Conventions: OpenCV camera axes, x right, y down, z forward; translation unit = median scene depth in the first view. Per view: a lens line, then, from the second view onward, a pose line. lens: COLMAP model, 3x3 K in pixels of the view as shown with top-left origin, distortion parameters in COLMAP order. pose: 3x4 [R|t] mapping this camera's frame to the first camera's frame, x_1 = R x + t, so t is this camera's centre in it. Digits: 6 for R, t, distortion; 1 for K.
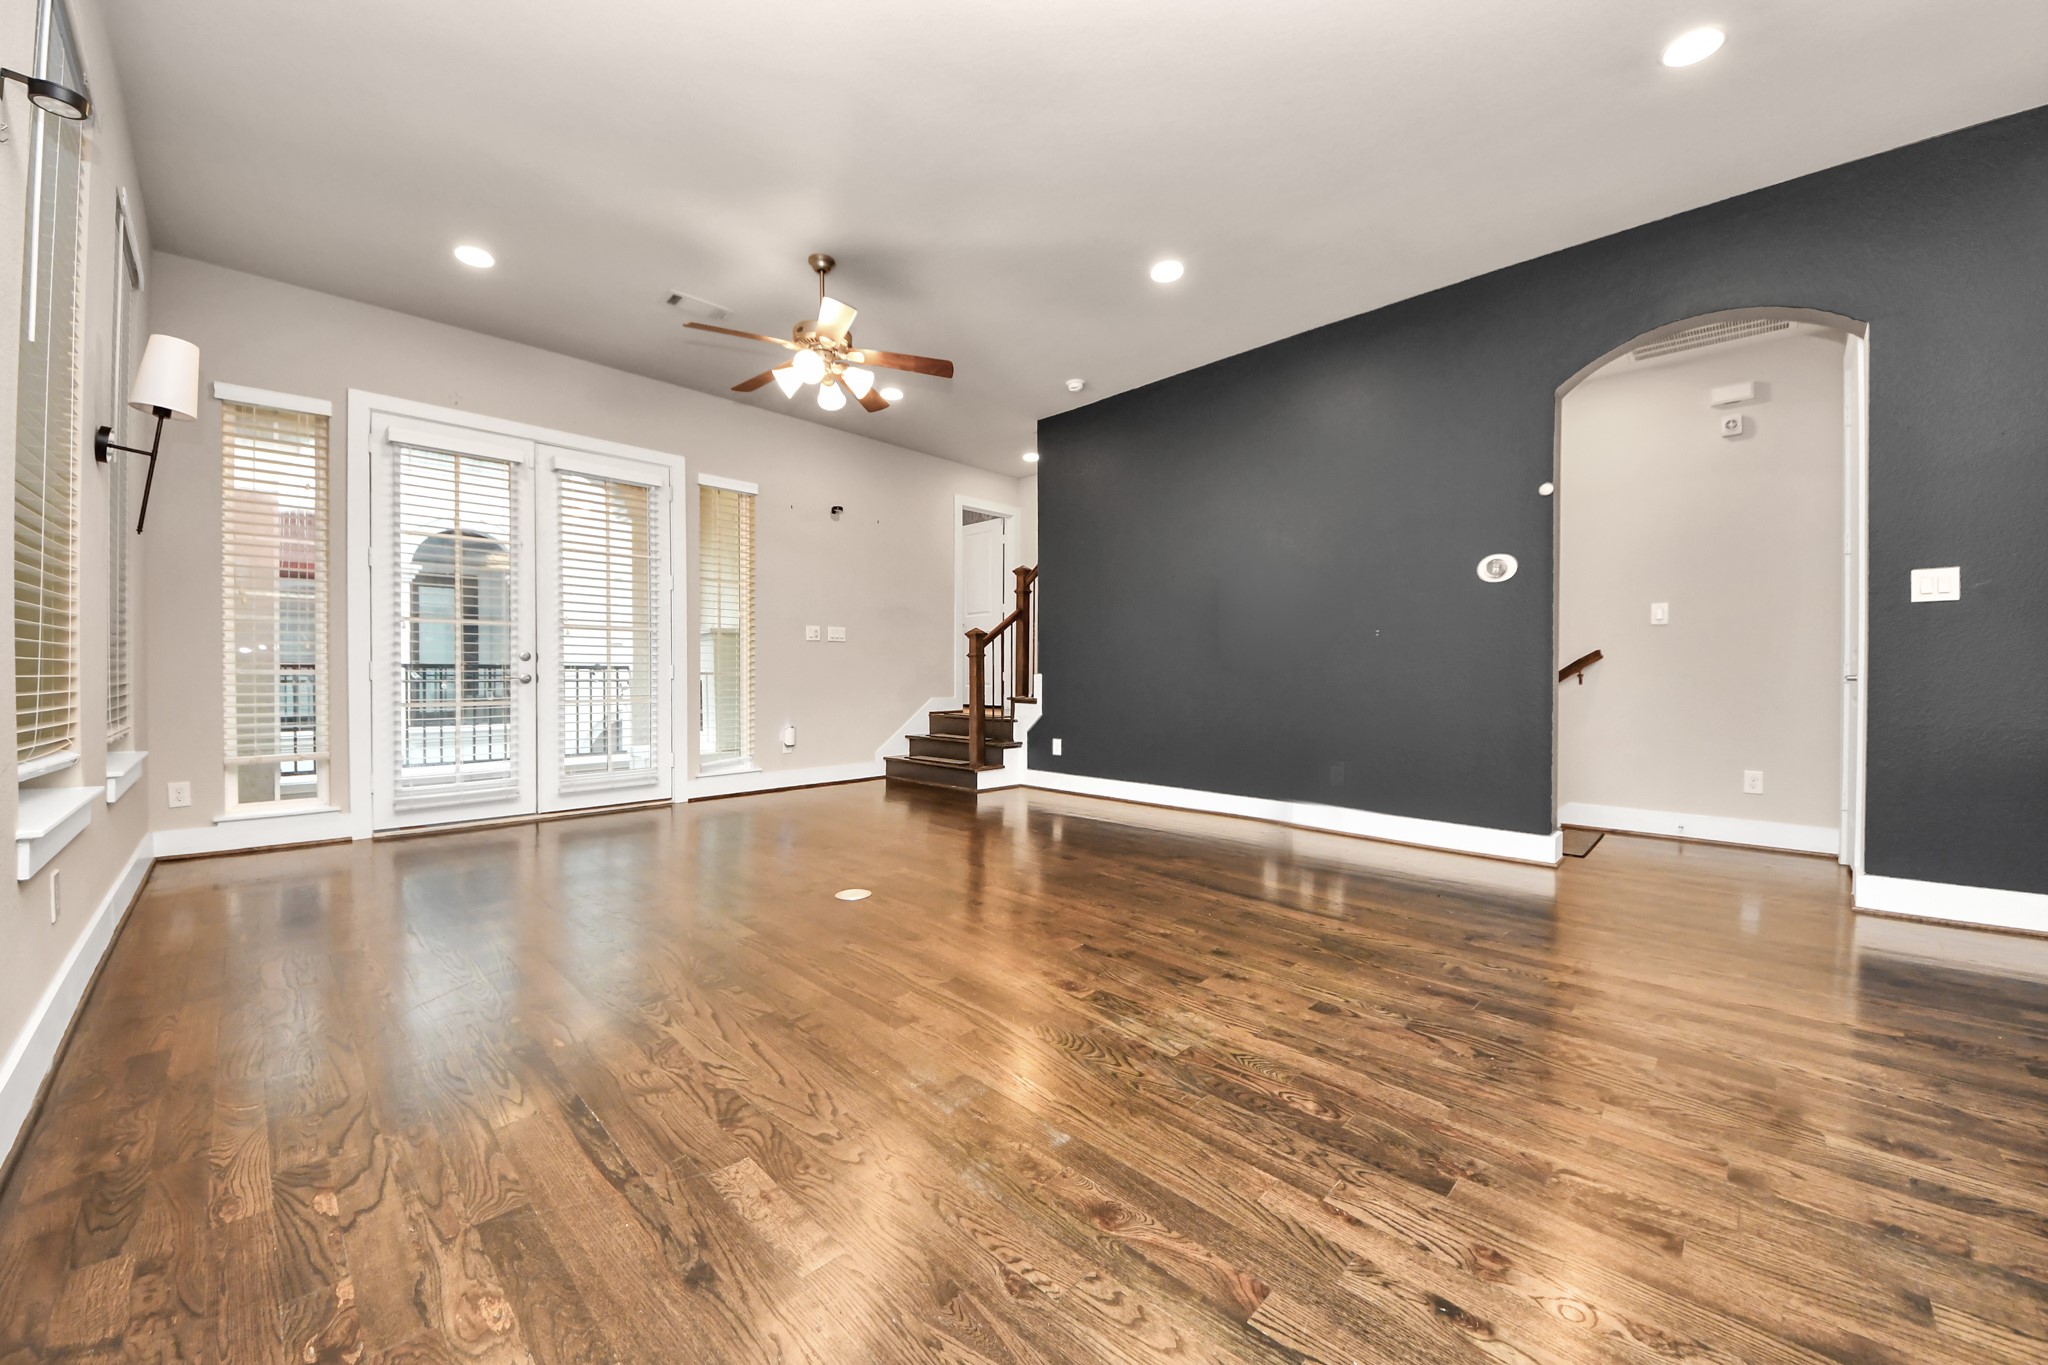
lens RADIAL K [[761.0, 0, 1056.4], [0, 761.0, 695.6], [0, 0, 1]] dist [0.037549, -0.024485]
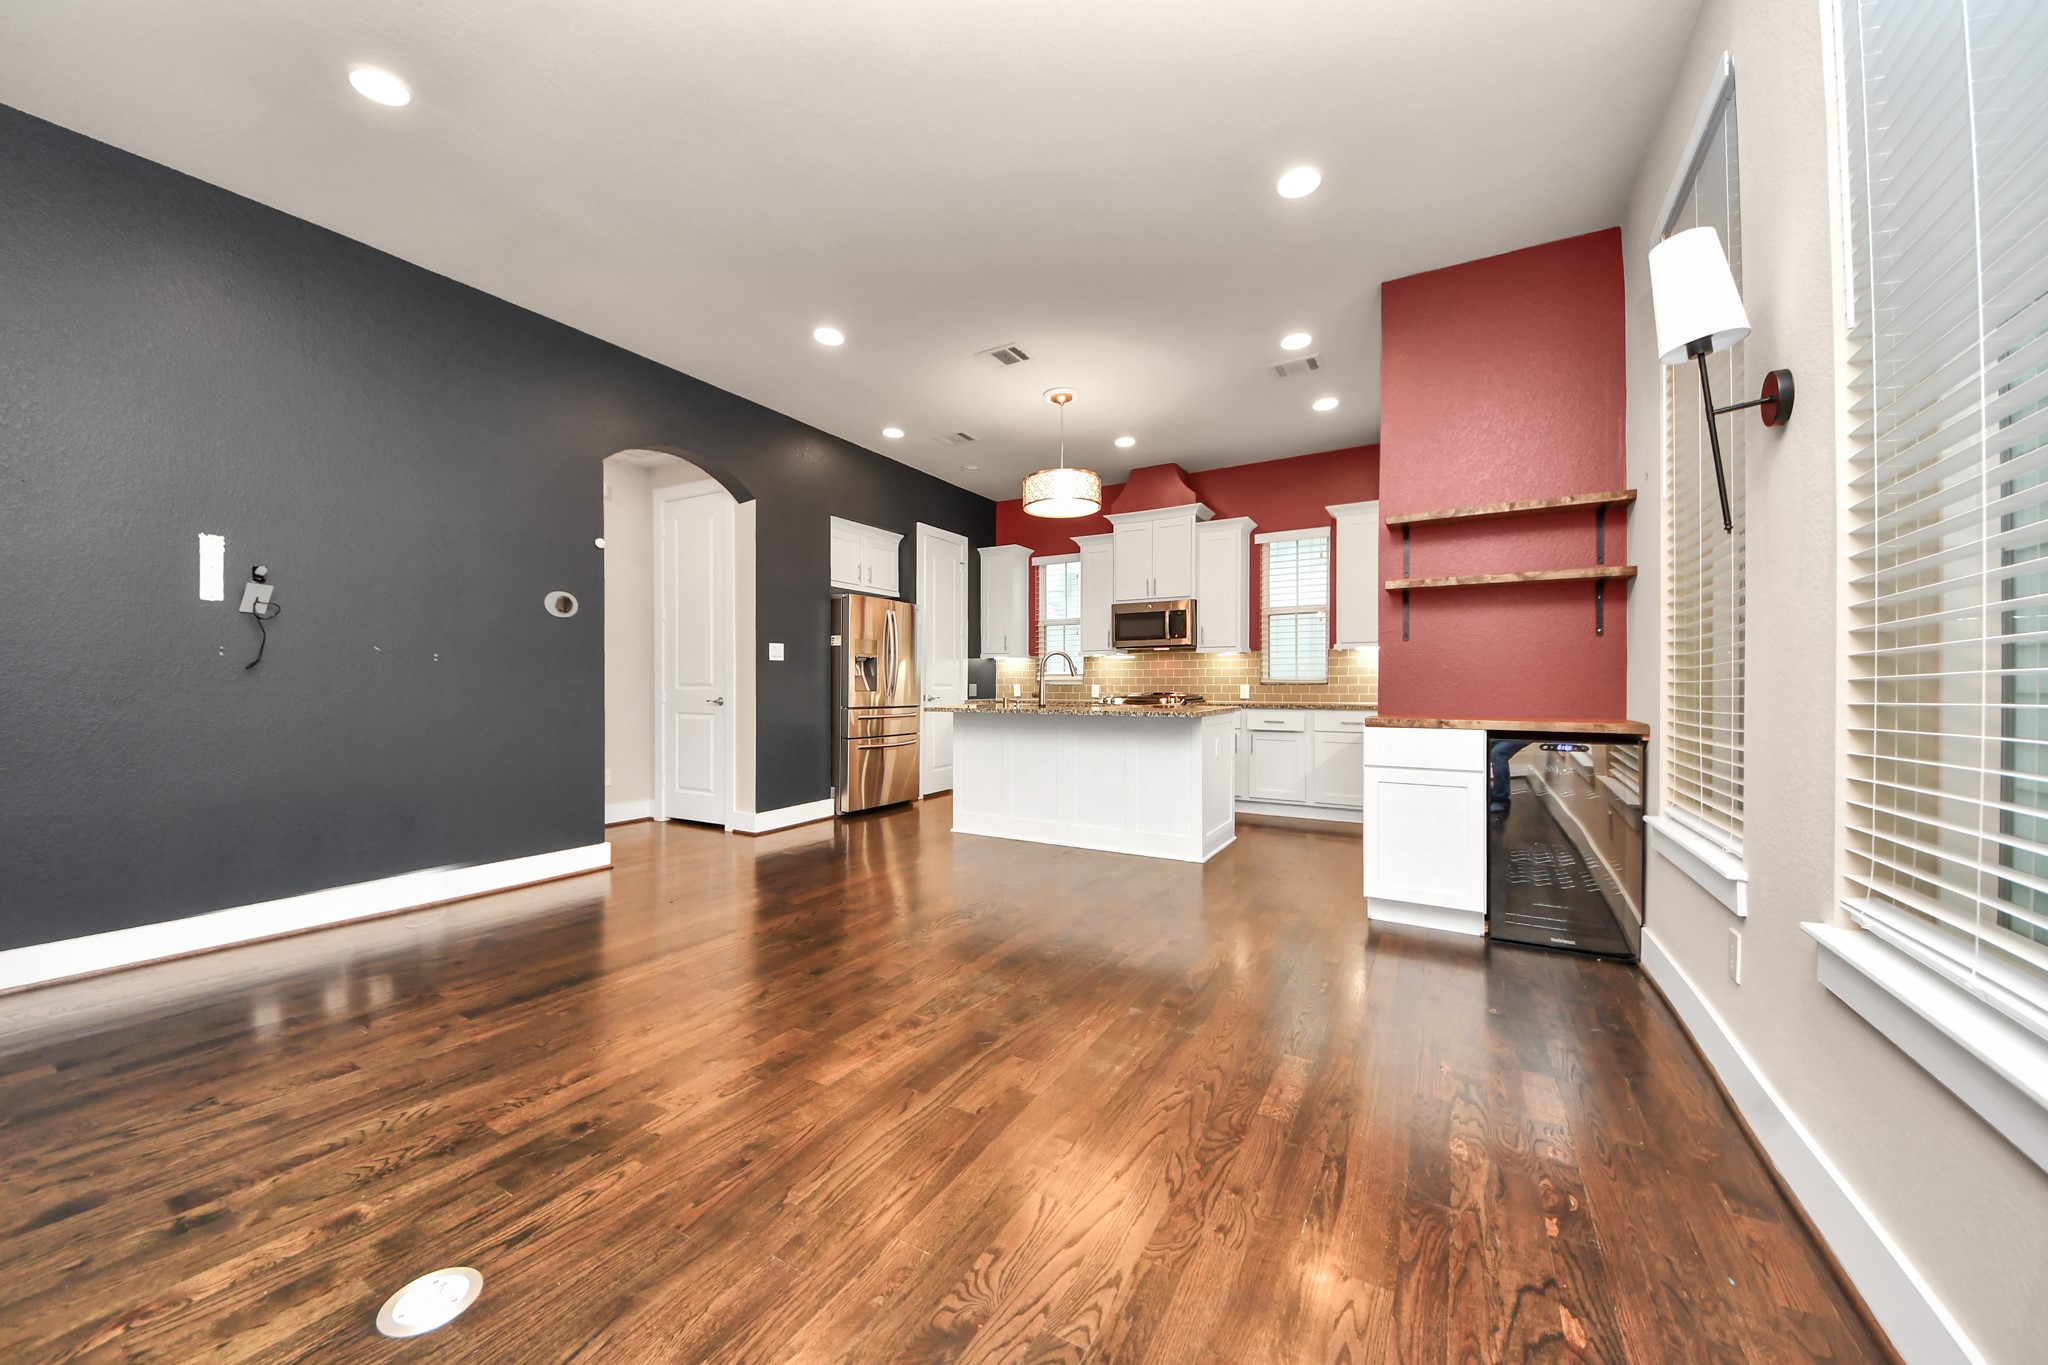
lens RADIAL K [[718.5, 0, 1017.1], [0, 718.5, 689.2], [0, 0, 1]] dist [0.022255, -0.017458]
pose [[-0.214505, -0.007916, 0.976691, -0.731832], [0.028186, 0.999501, 0.014291, -0.061671], [-0.976316, 0.030594, -0.214174, 0.807000]]
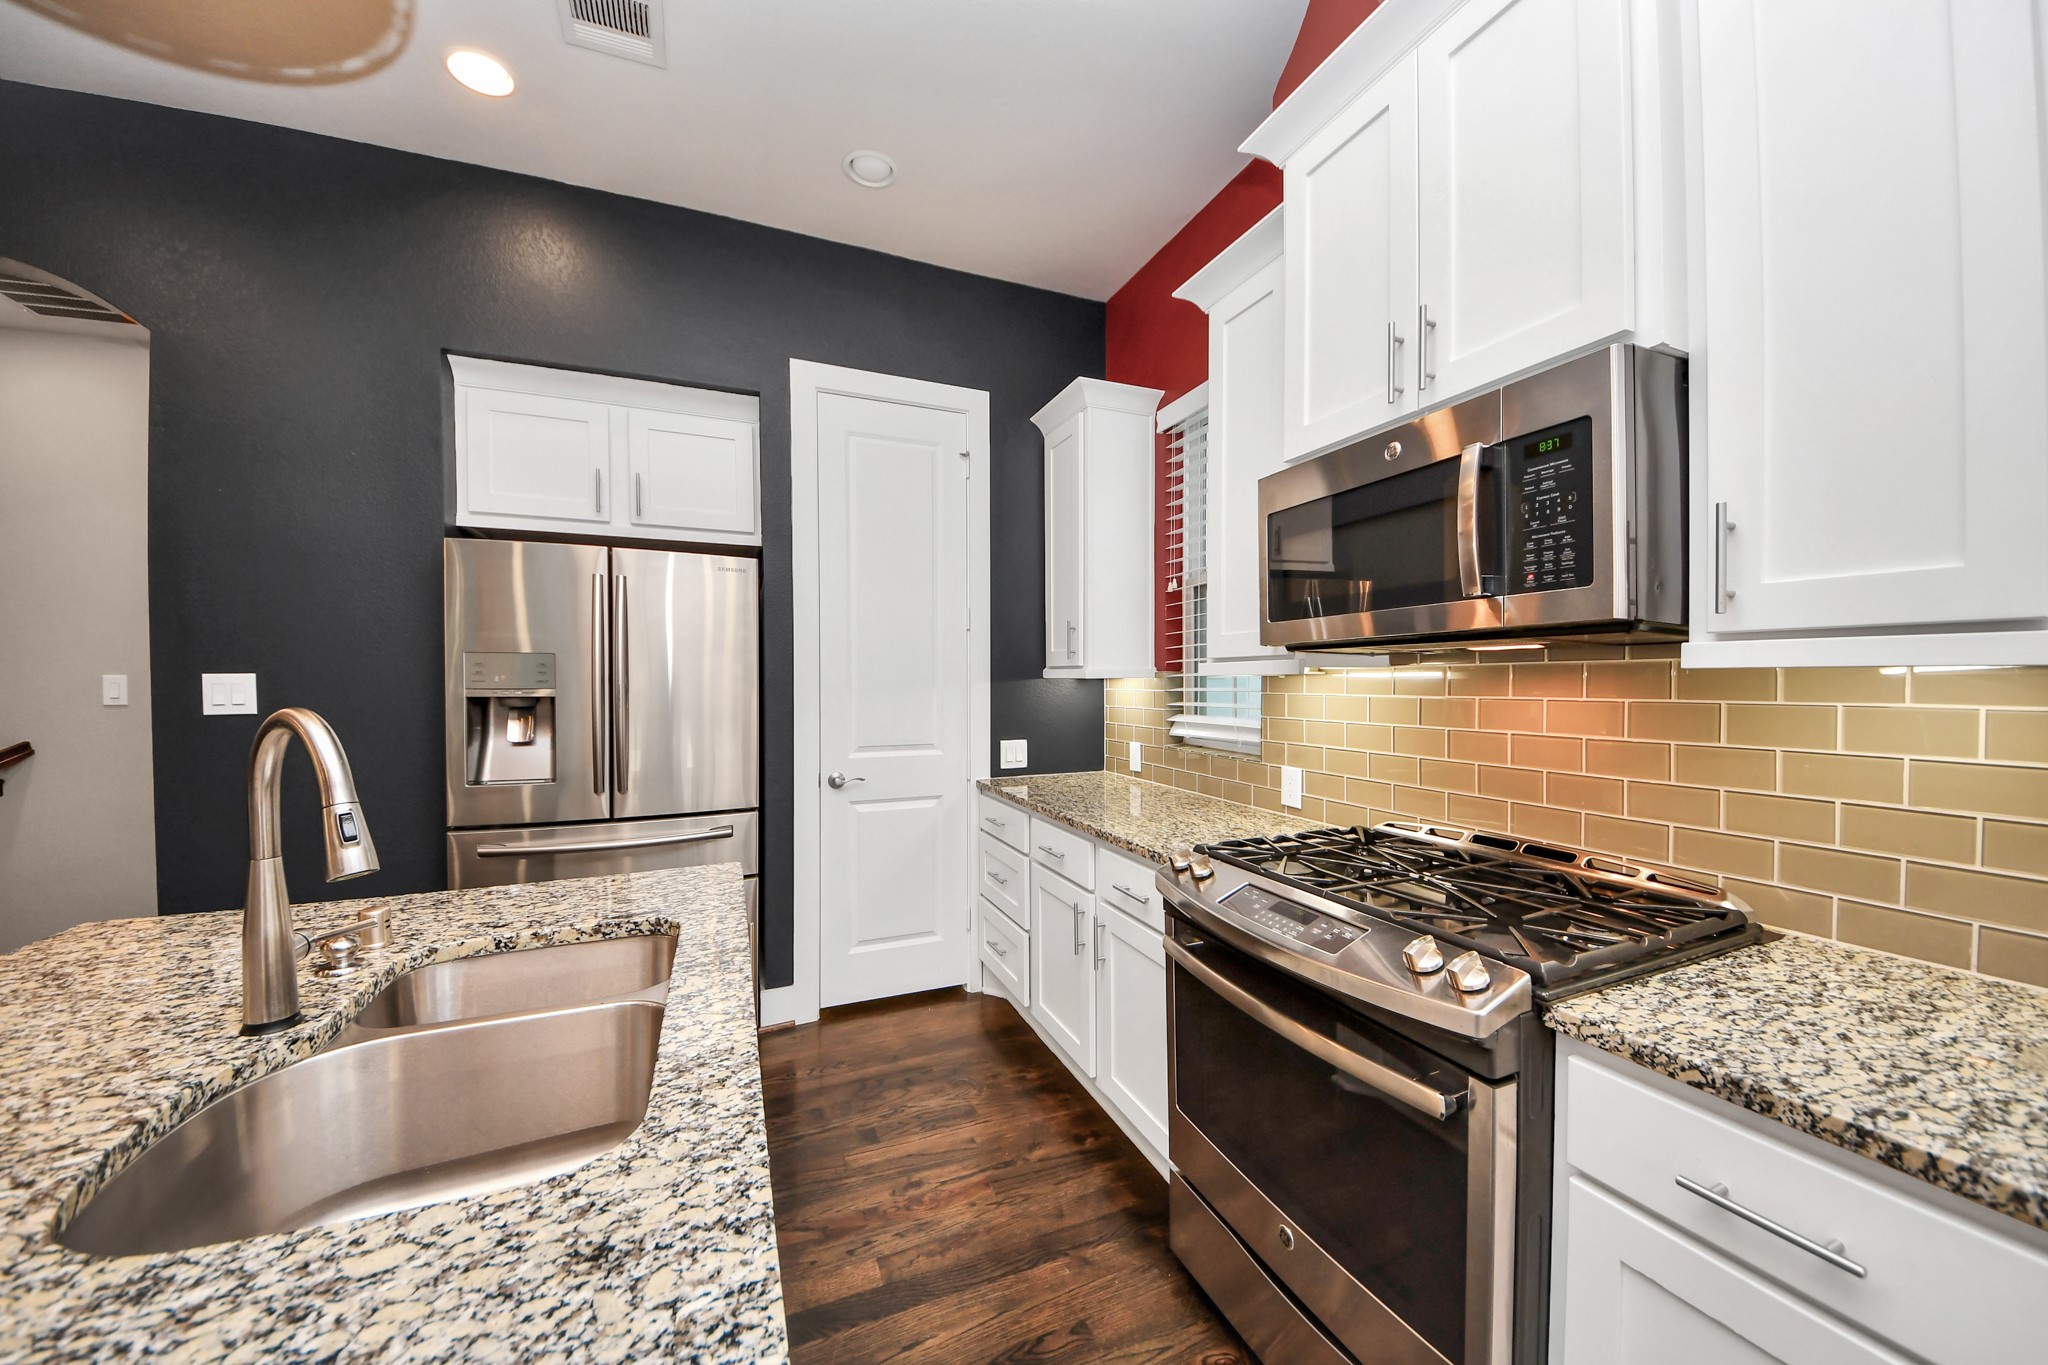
lens RADIAL K [[718.5, 0, 1017.1], [0, 718.5, 689.2], [0, 0, 1]] dist [0.022255, -0.017458]
pose [[0.411122, -0.013561, 0.911479, 0.813863], [0.030906, 0.999522, 0.000931, -0.126010], [-0.911056, 0.027787, 0.411345, -0.039081]]
